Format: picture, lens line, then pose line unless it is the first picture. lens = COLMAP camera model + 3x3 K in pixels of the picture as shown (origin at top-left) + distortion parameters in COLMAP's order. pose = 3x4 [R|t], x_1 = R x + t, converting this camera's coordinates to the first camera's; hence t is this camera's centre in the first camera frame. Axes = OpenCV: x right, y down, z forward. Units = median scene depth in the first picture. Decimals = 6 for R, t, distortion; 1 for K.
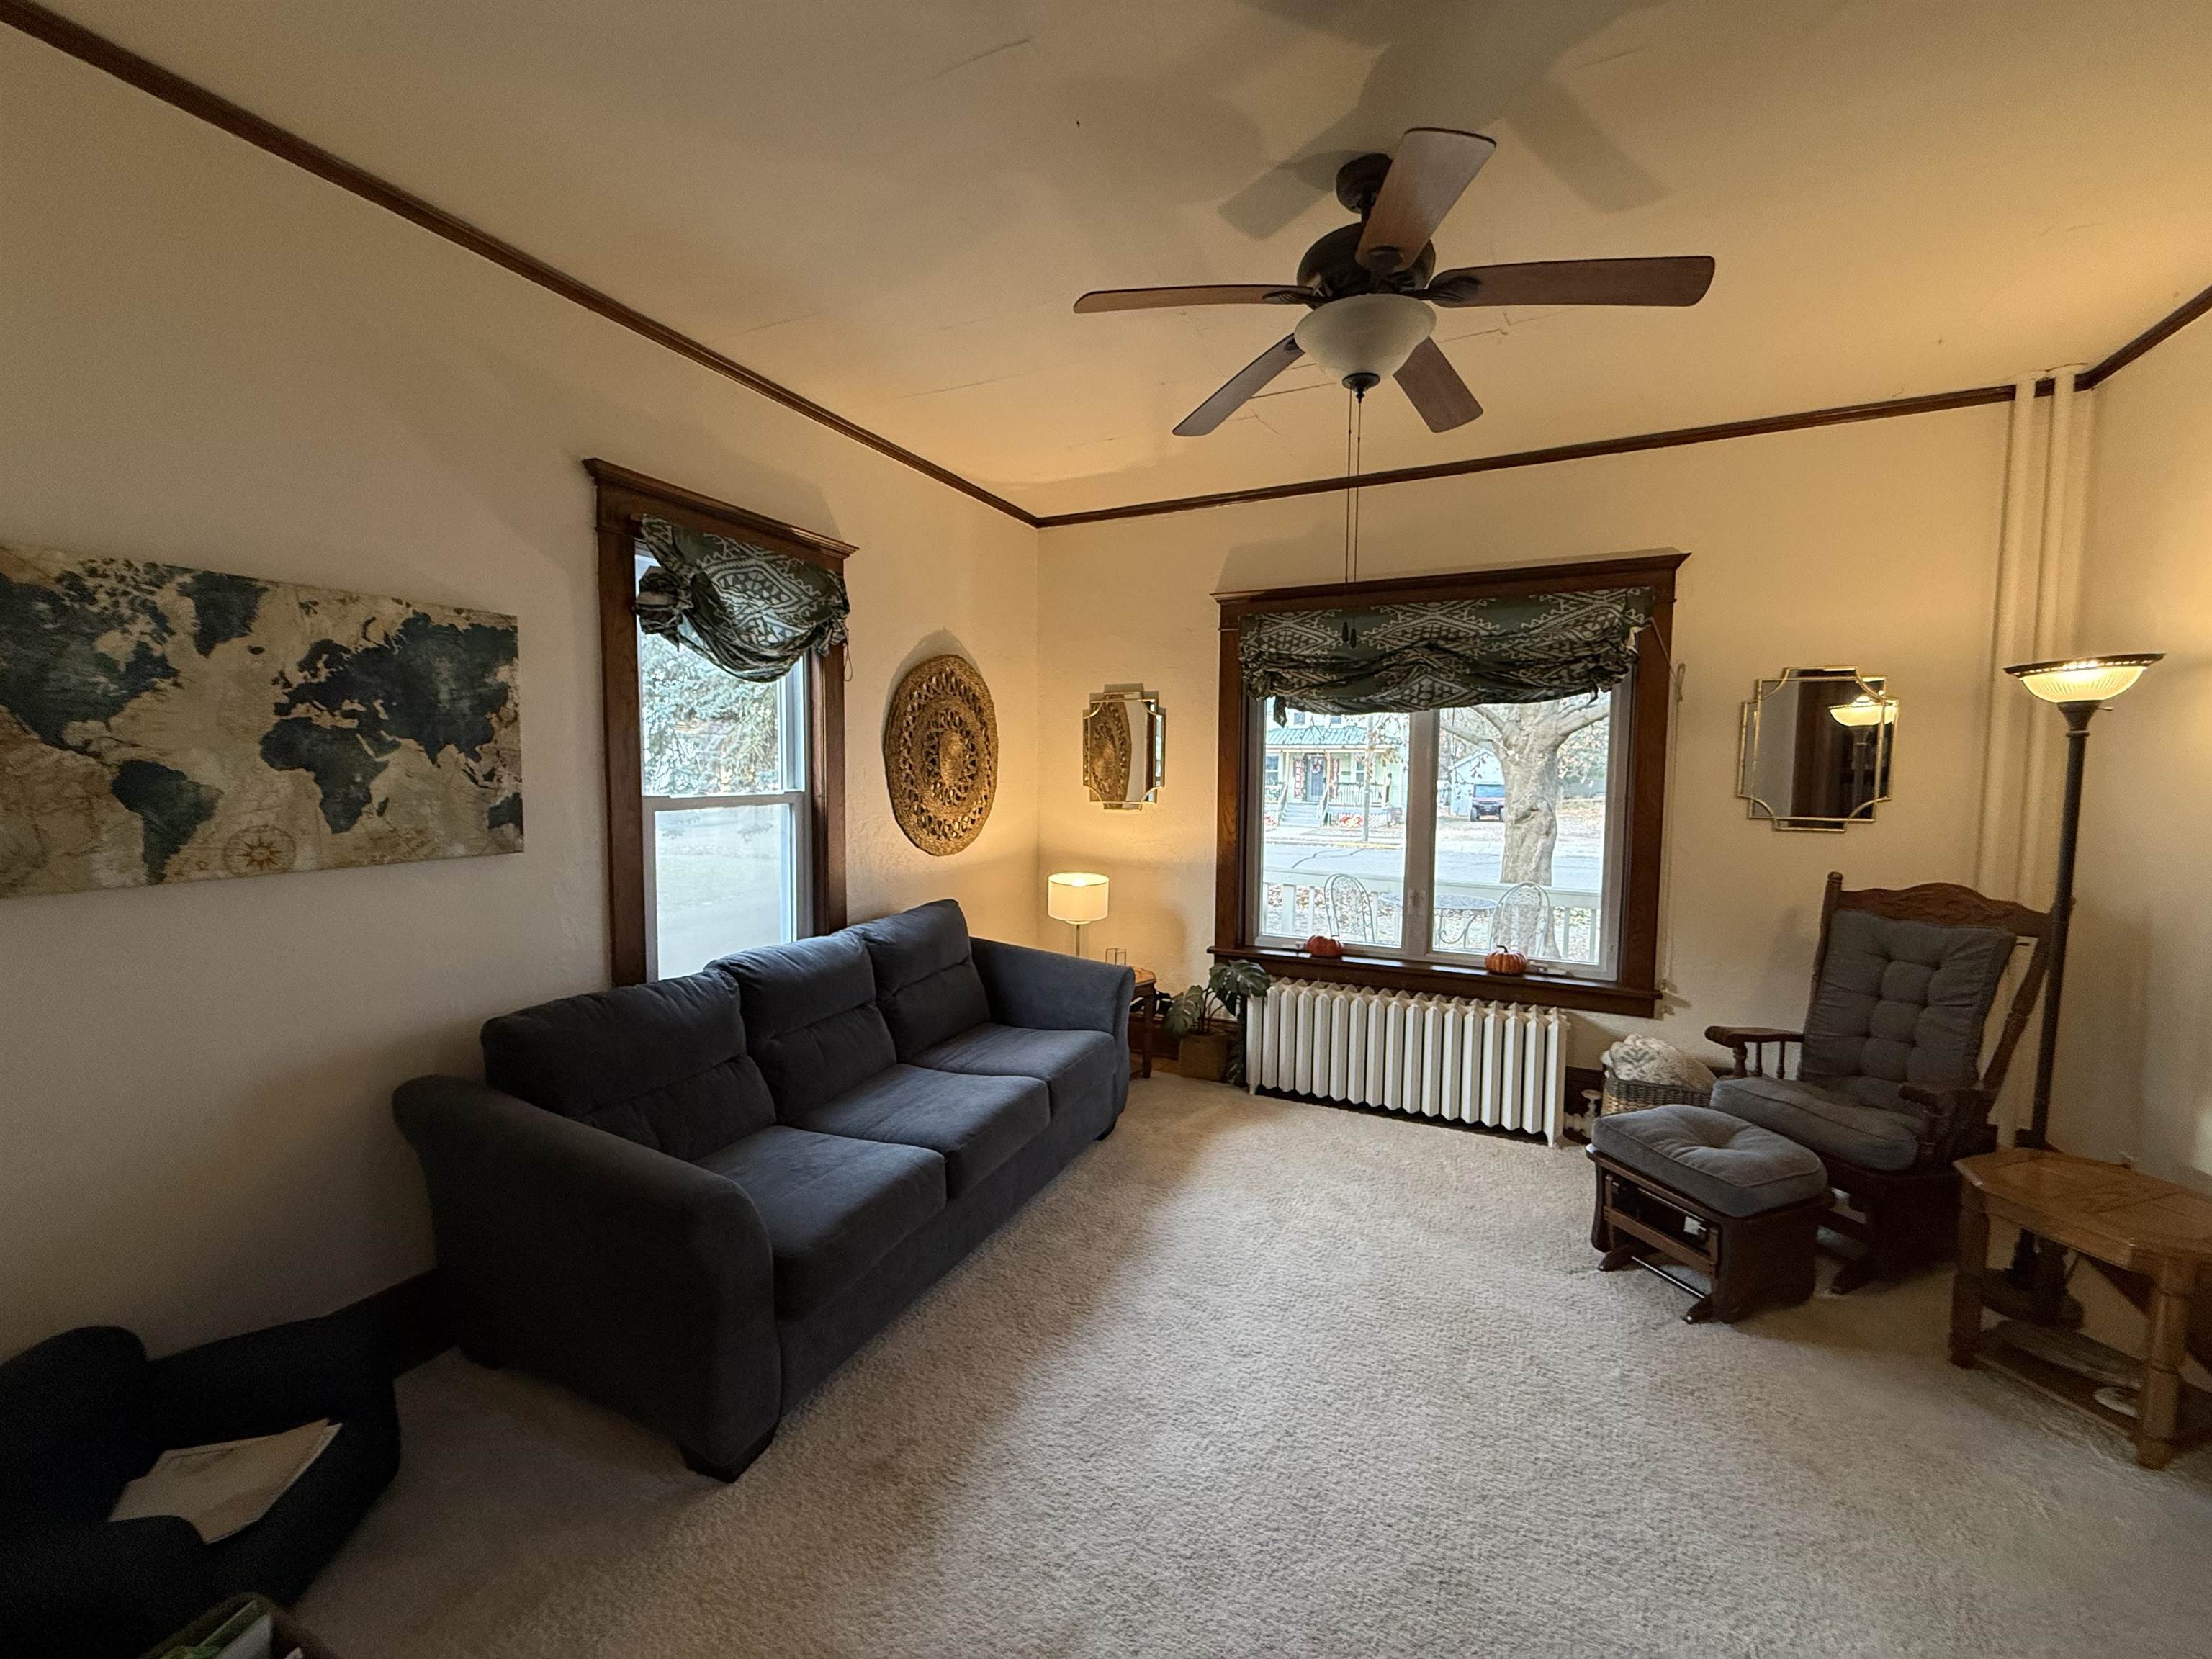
lens RADIAL K [[875.5, 0, 1100.0], [0, 875.5, 832.4], [0, 0, 1]] dist [-0.003644, -0.000116]
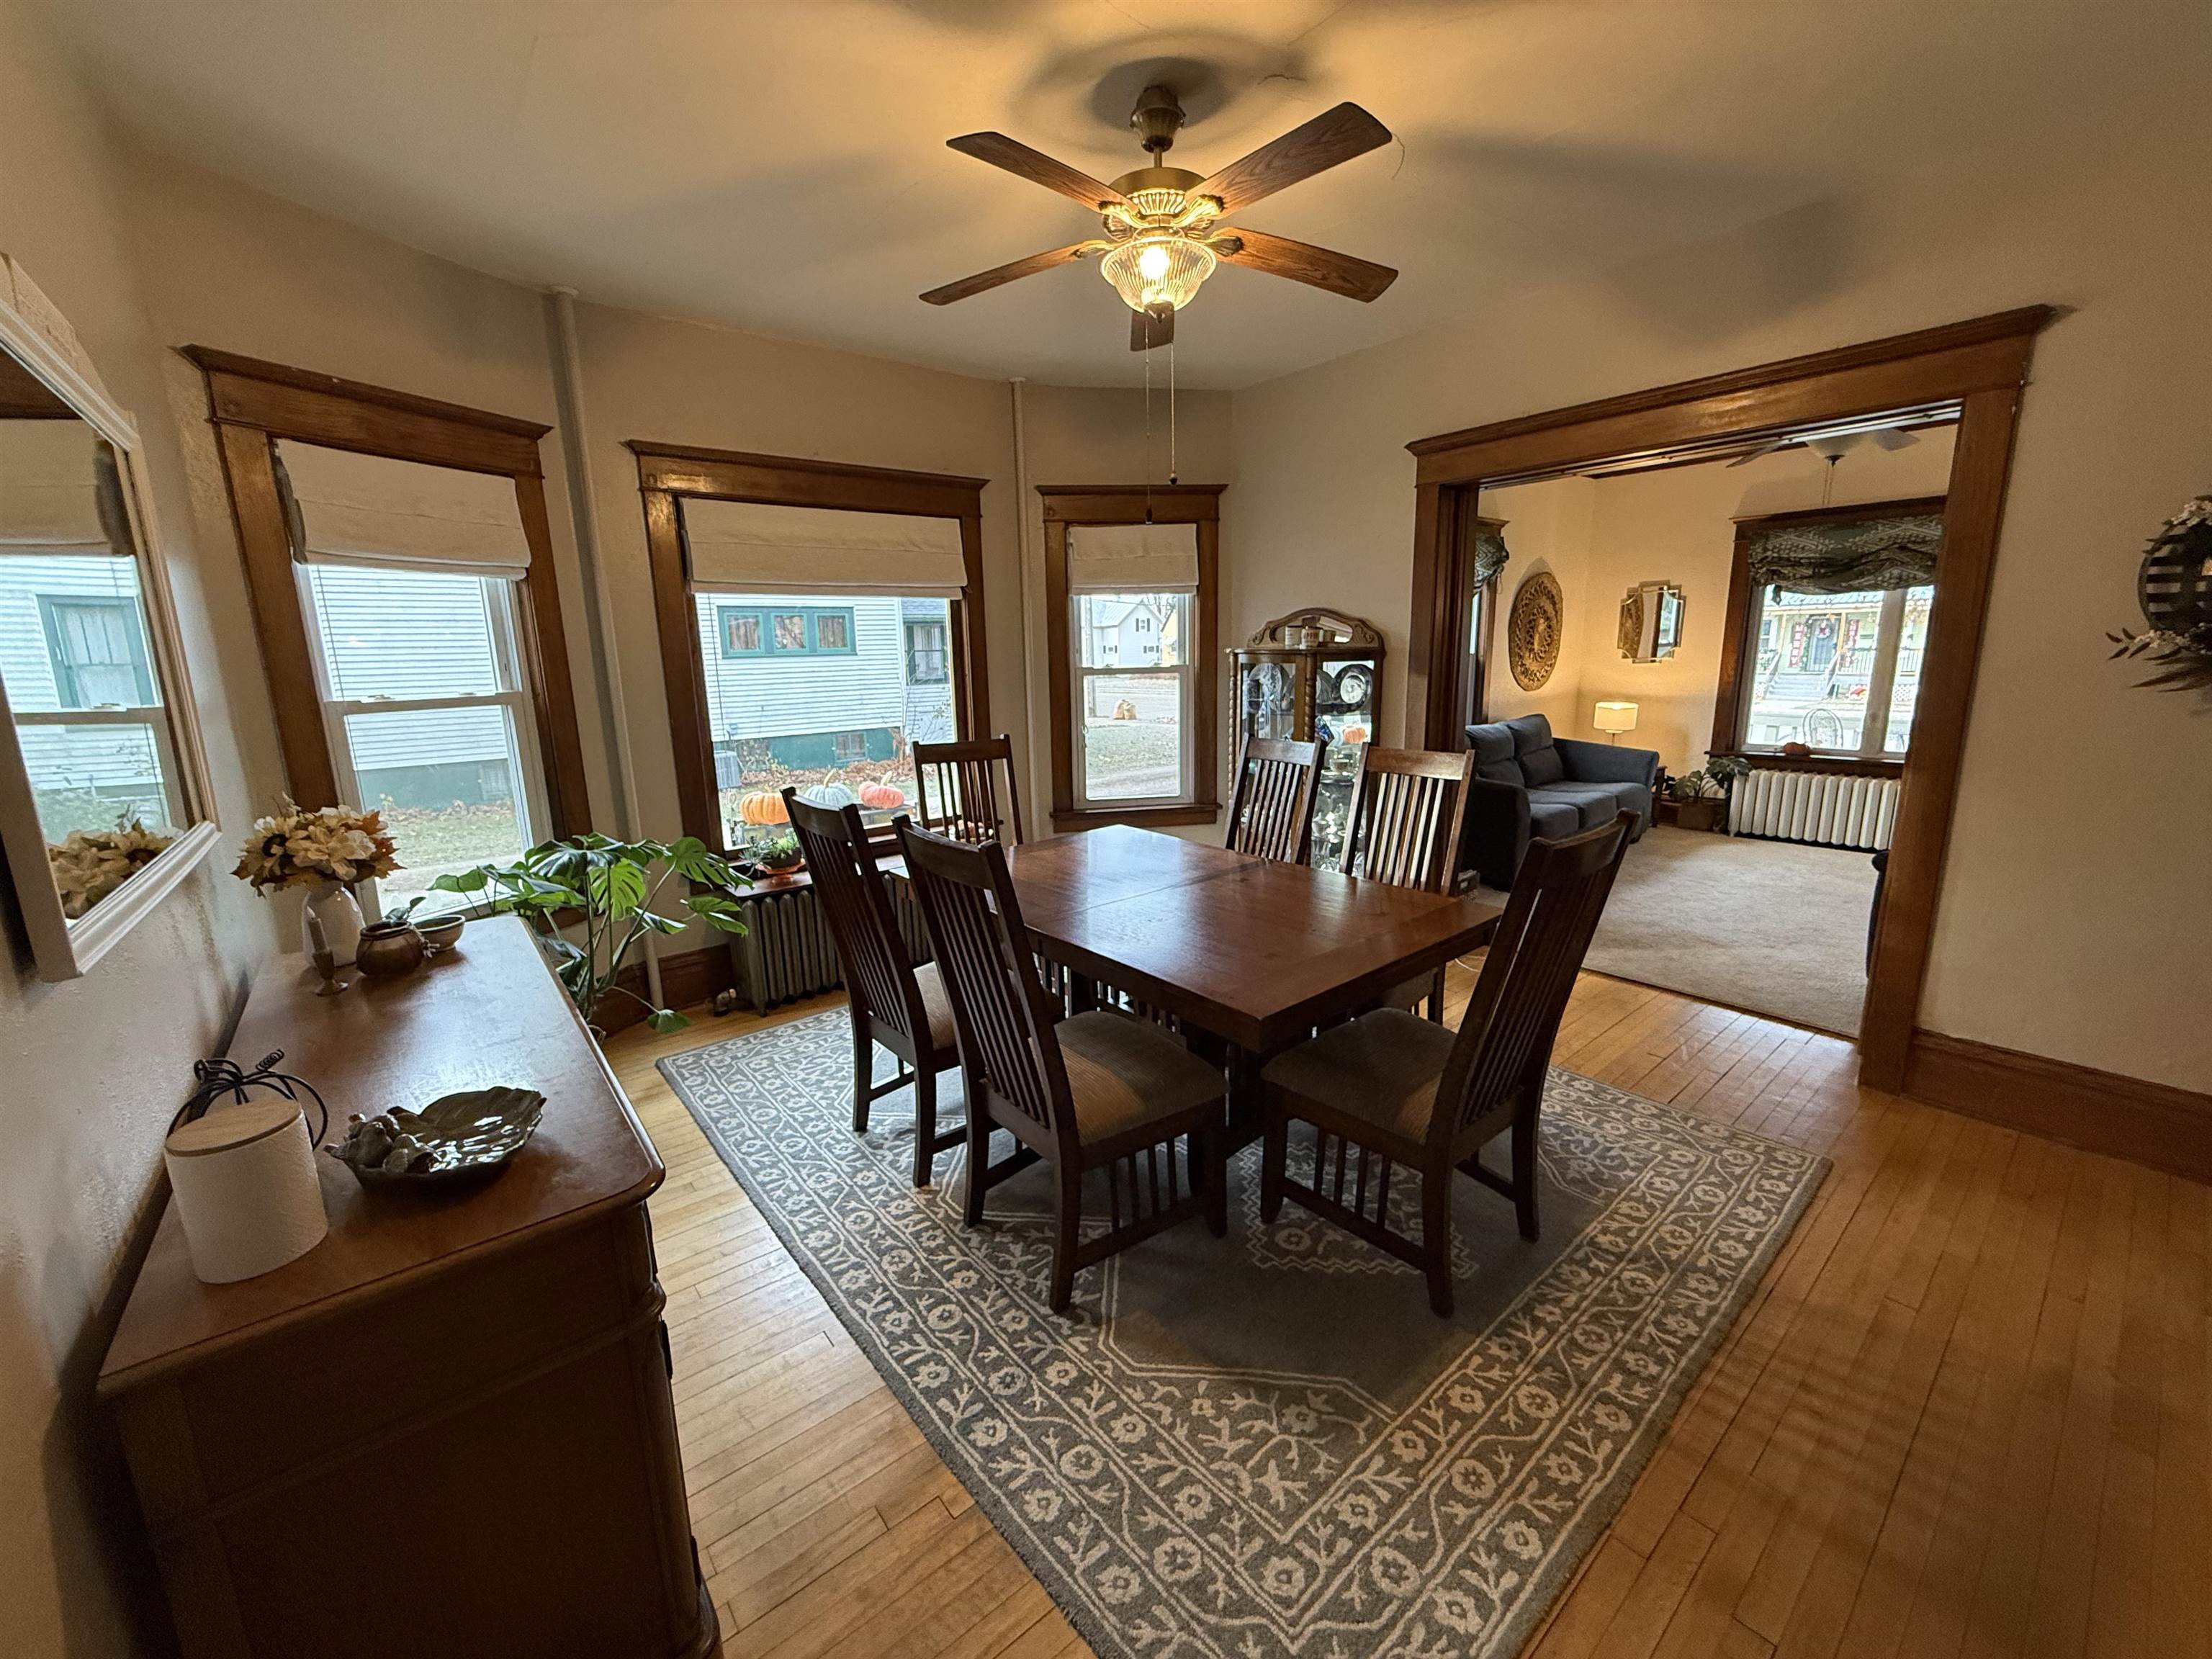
lens RADIAL K [[875.5, 0, 1099.8], [0, 875.5, 831.9], [0, 0, 1]] dist [-0.003644, -0.000116]
pose [[0.903258, 0.058600, -0.425077, -0.197113], [-0.001457, 0.991044, 0.133525, 0.073351], [0.429095, -0.119988, 0.895255, -0.958038]]
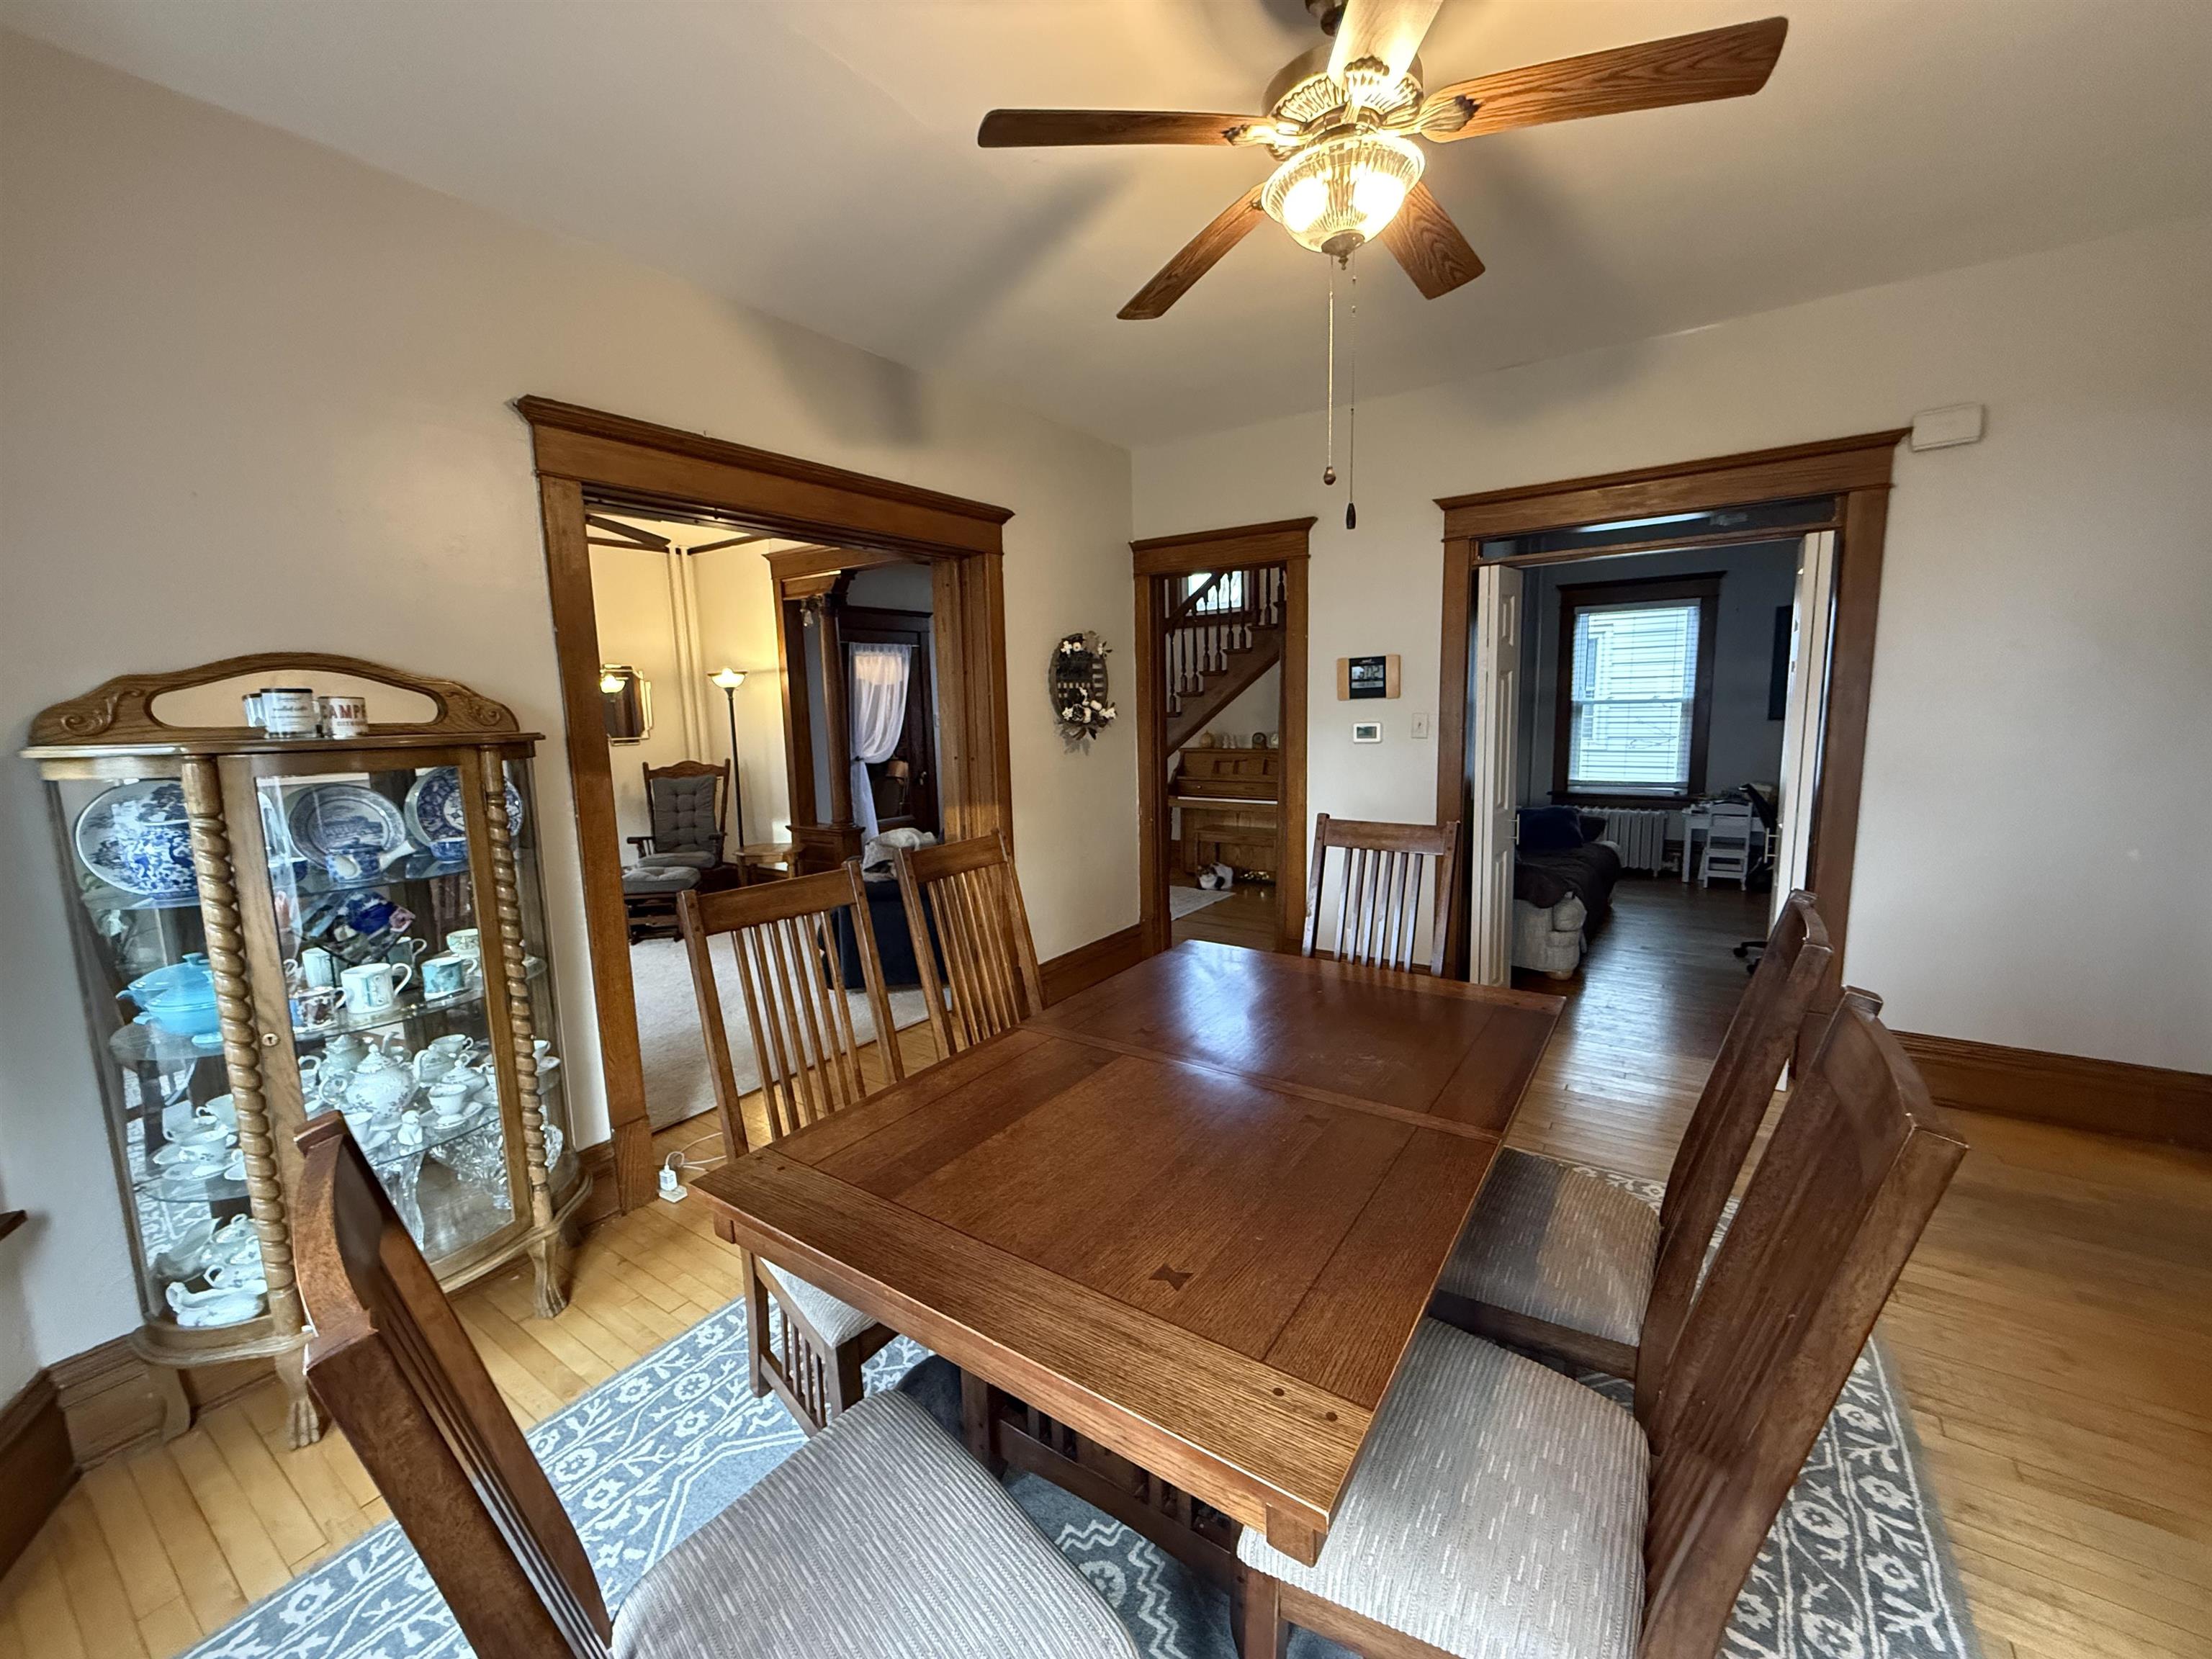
lens RADIAL K [[875.5, 0, 1105.1], [0, 875.5, 826.7], [0, 0, 1]] dist [-0.003644, -0.000116]
pose [[0.160693, -0.144101, 0.976429, -0.853064], [0.099510, 0.986609, 0.129227, 0.028872], [-0.981975, 0.076398, 0.172880, -0.365364]]
